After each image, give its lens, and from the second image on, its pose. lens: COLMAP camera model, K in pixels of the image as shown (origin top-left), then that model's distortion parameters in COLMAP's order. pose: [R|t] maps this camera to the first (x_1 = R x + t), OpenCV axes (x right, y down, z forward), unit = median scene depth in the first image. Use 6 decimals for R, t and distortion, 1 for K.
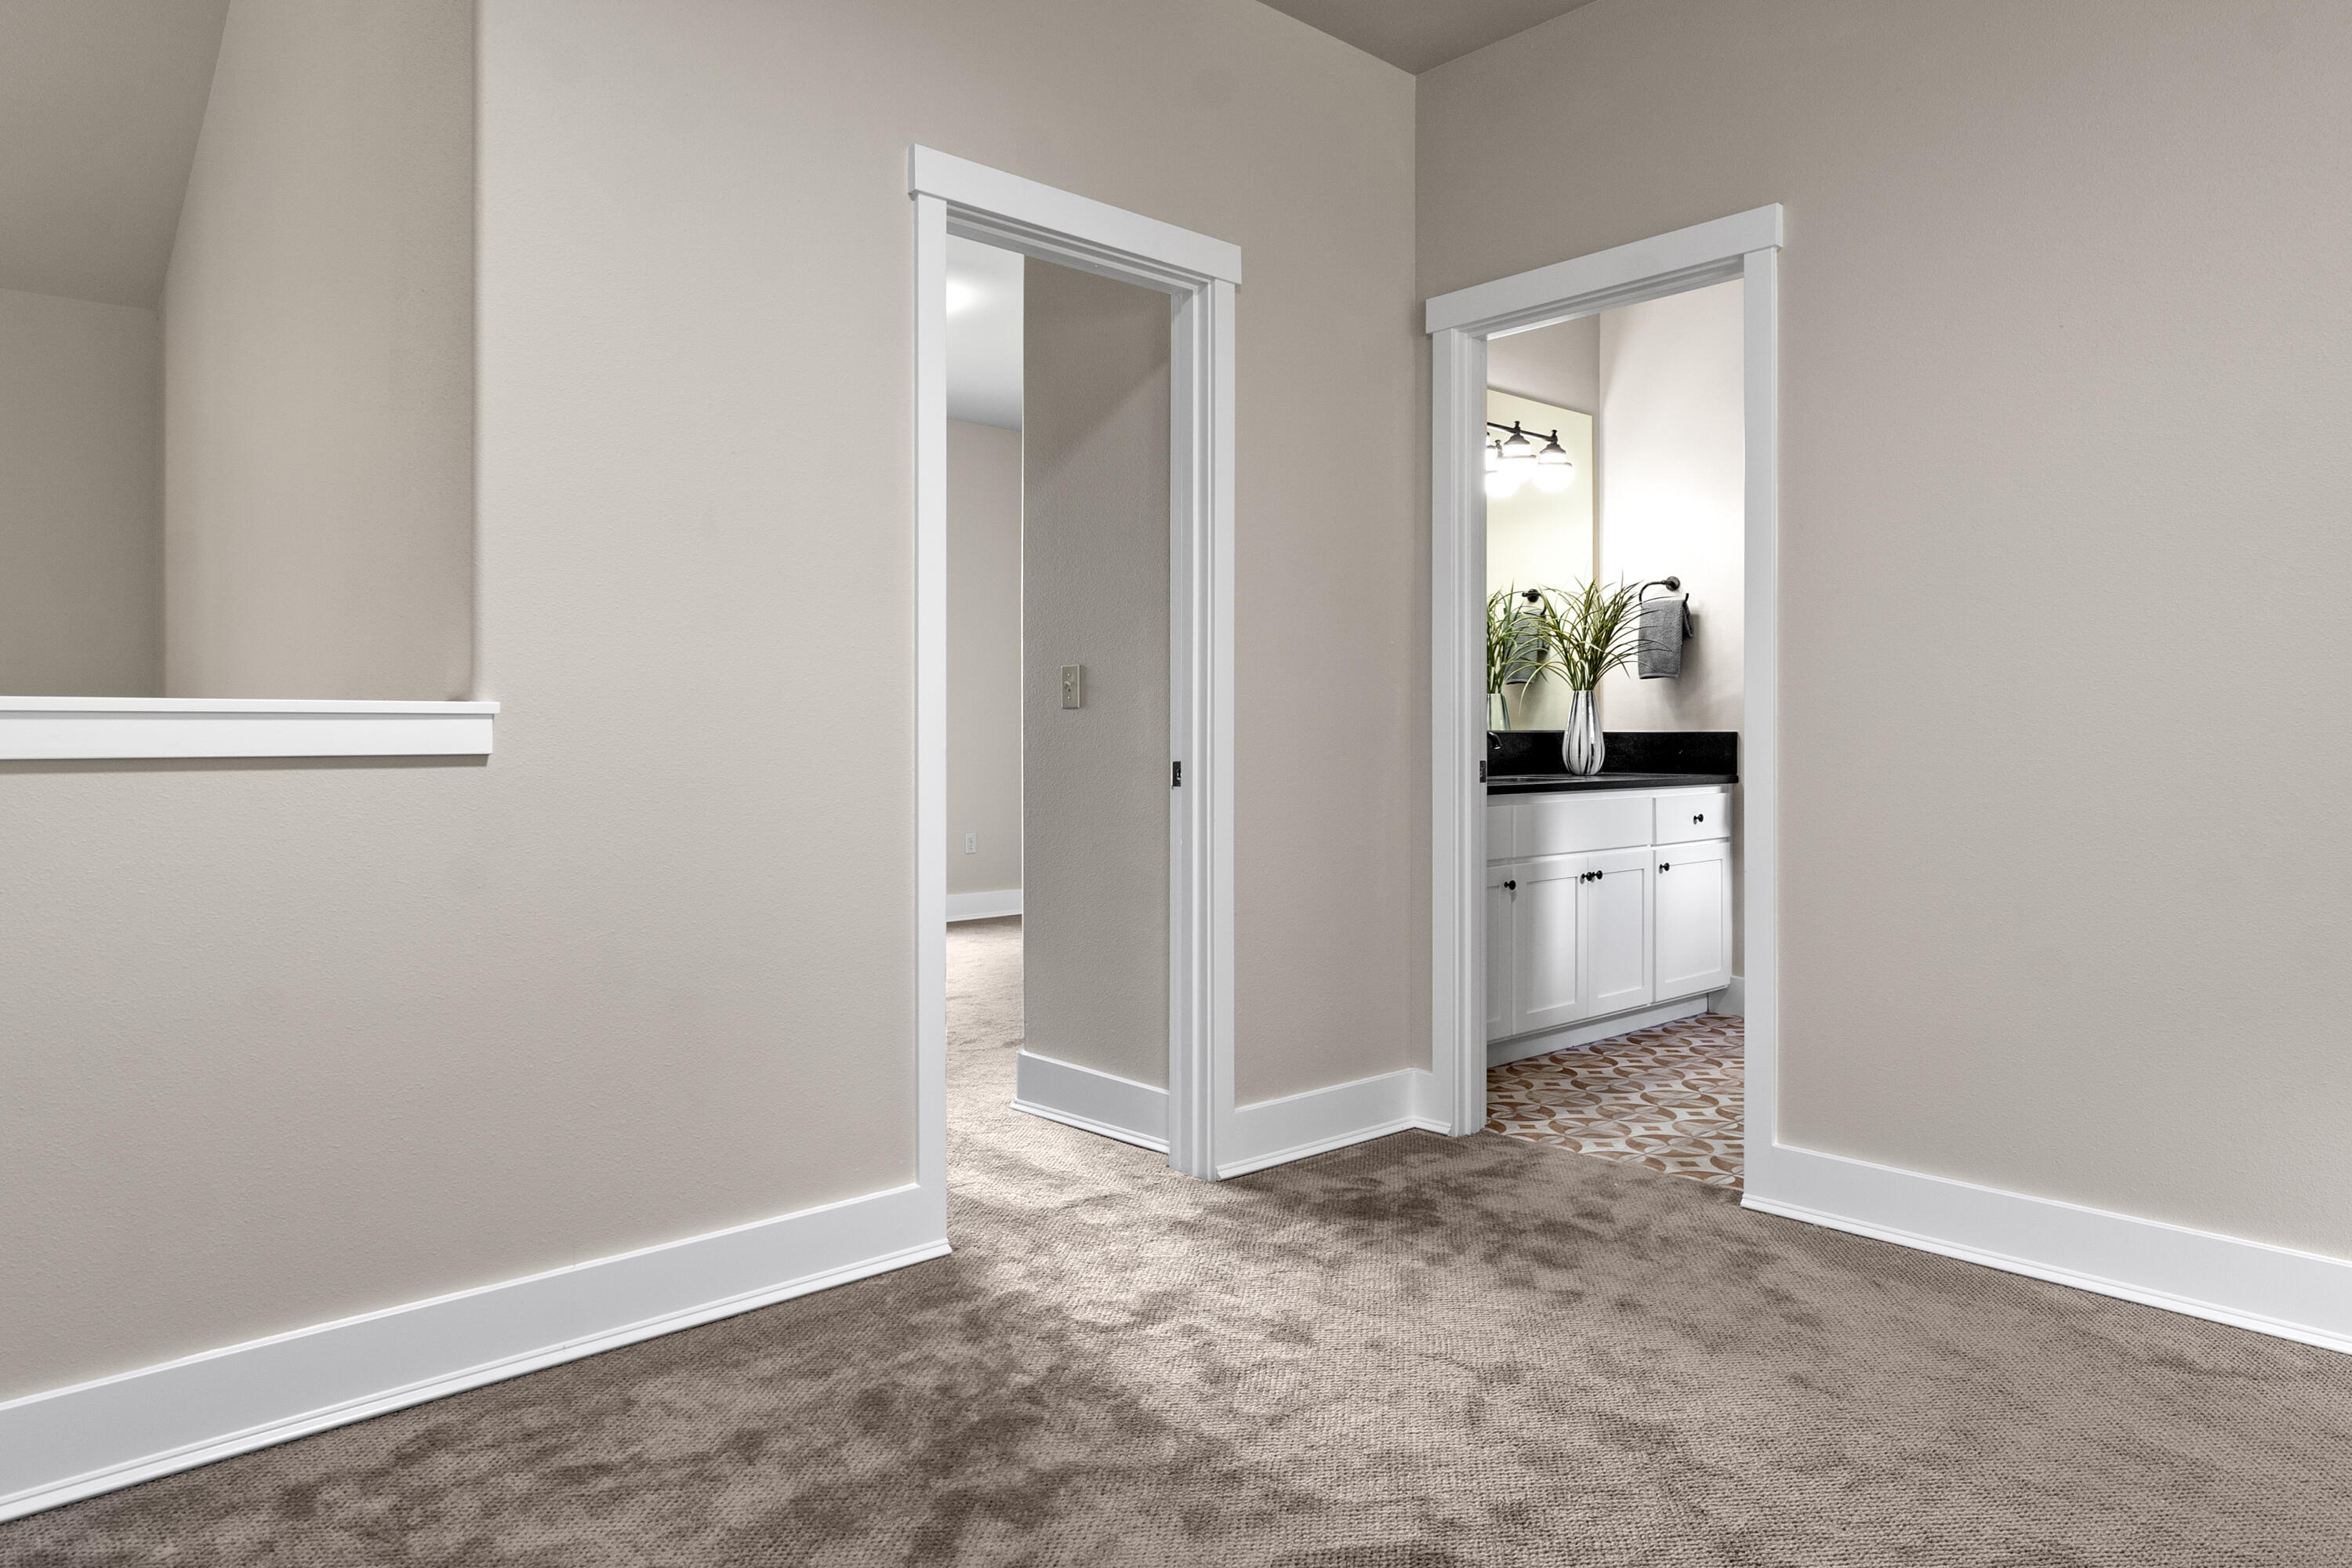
lens RADIAL K [[1471.9, 0, 1219.5], [0, 1471.9, 725.1], [0, 0, 1]] dist [0.001632, 0.000296]
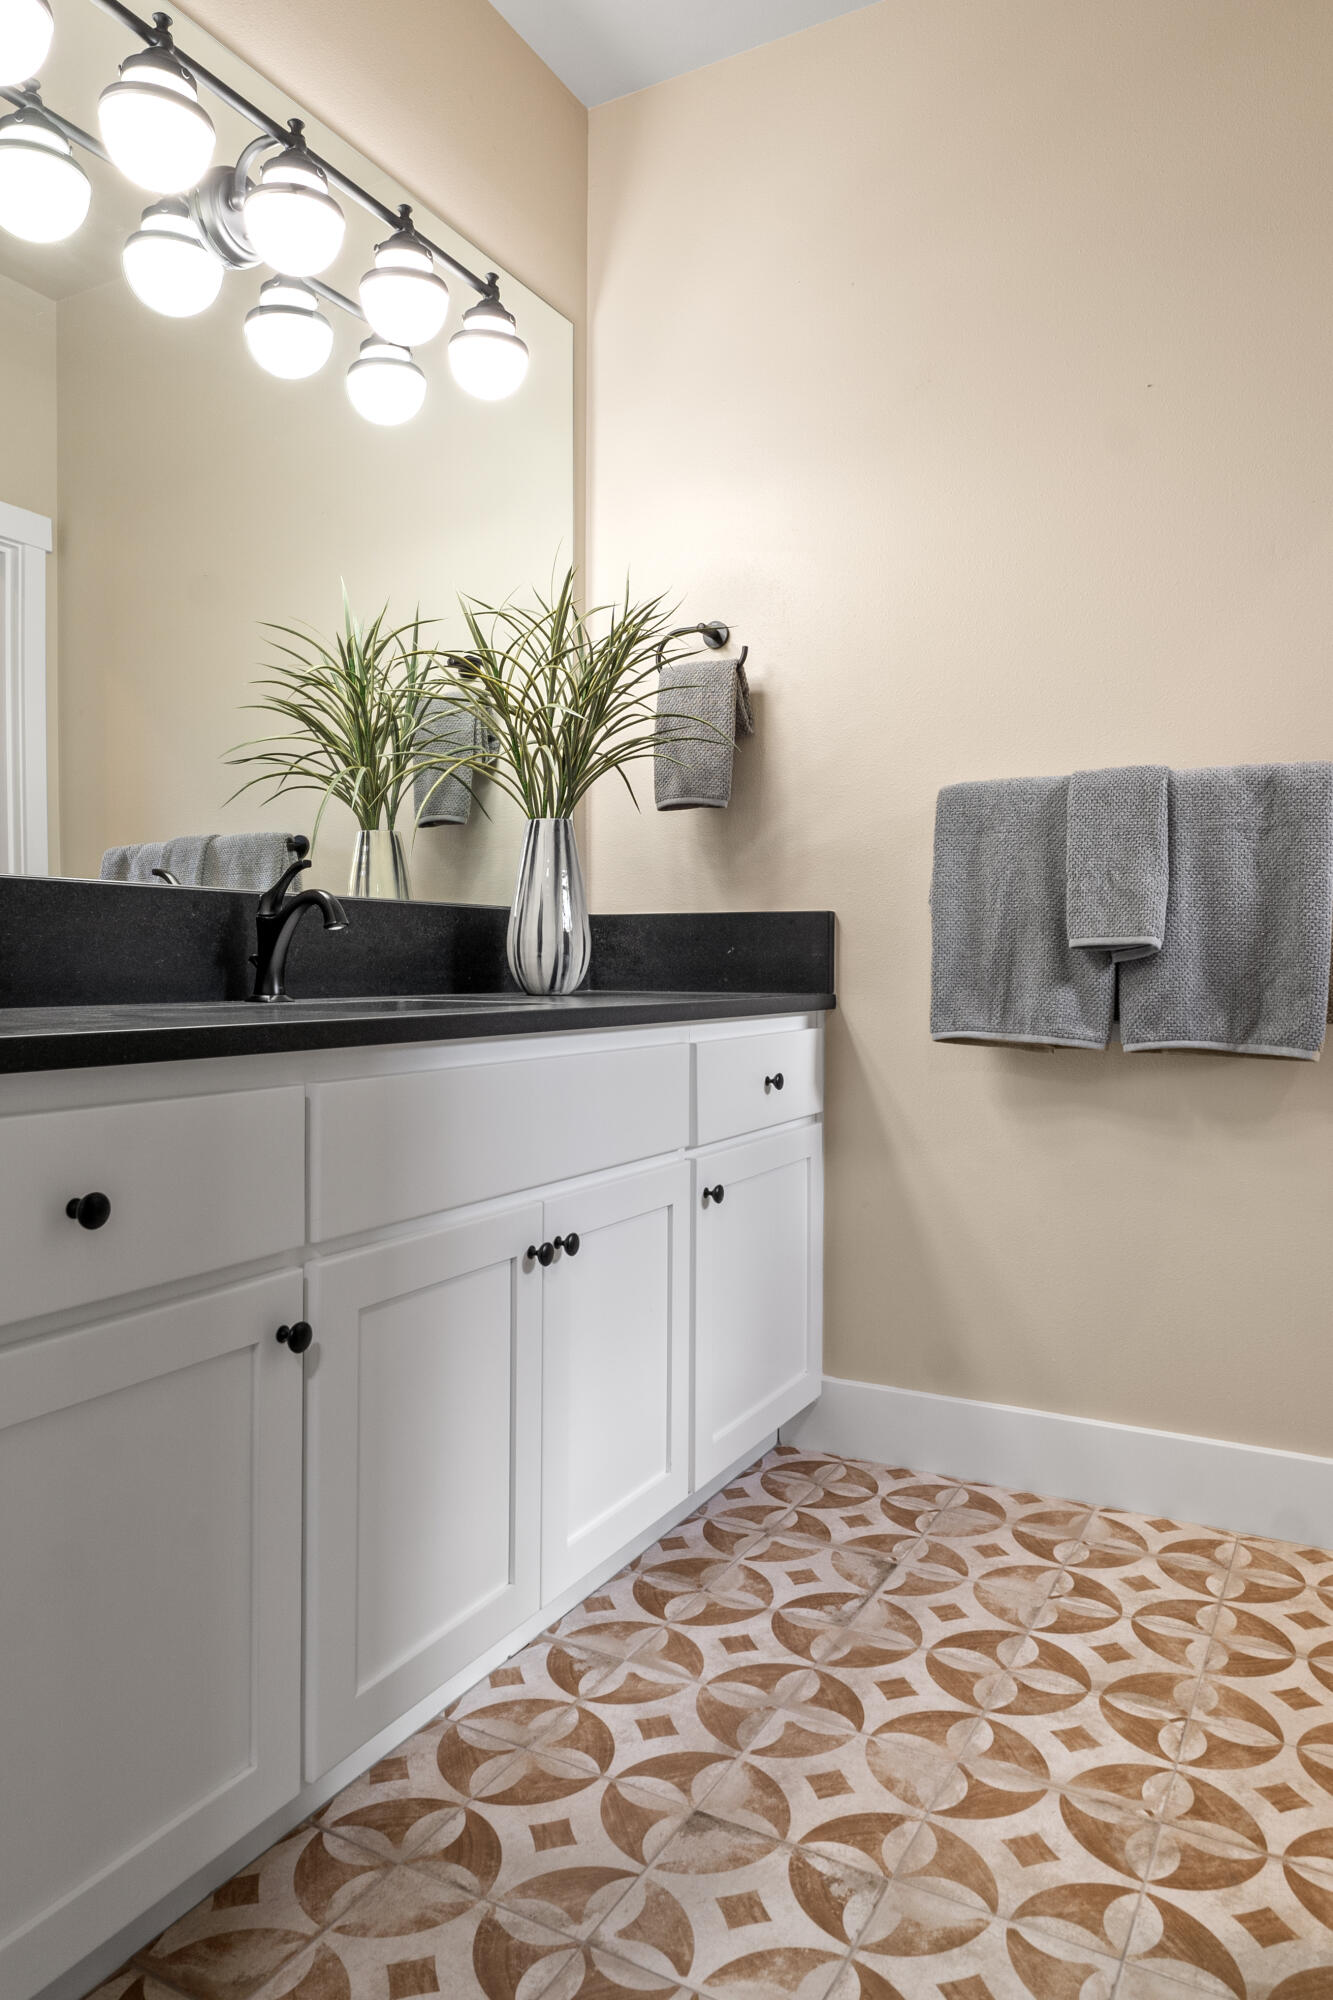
lens RADIAL K [[1251.6, 0, 633.5], [0, 1251.6, 1002.9], [0, 0, 1]] dist [0.001632, 0.000296]
pose [[0.959745, -0.003201, 0.280855, 0.157142], [-0.007991, 0.999219, 0.038694, 0.020371], [-0.280760, -0.039381, 0.958970, 0.591293]]
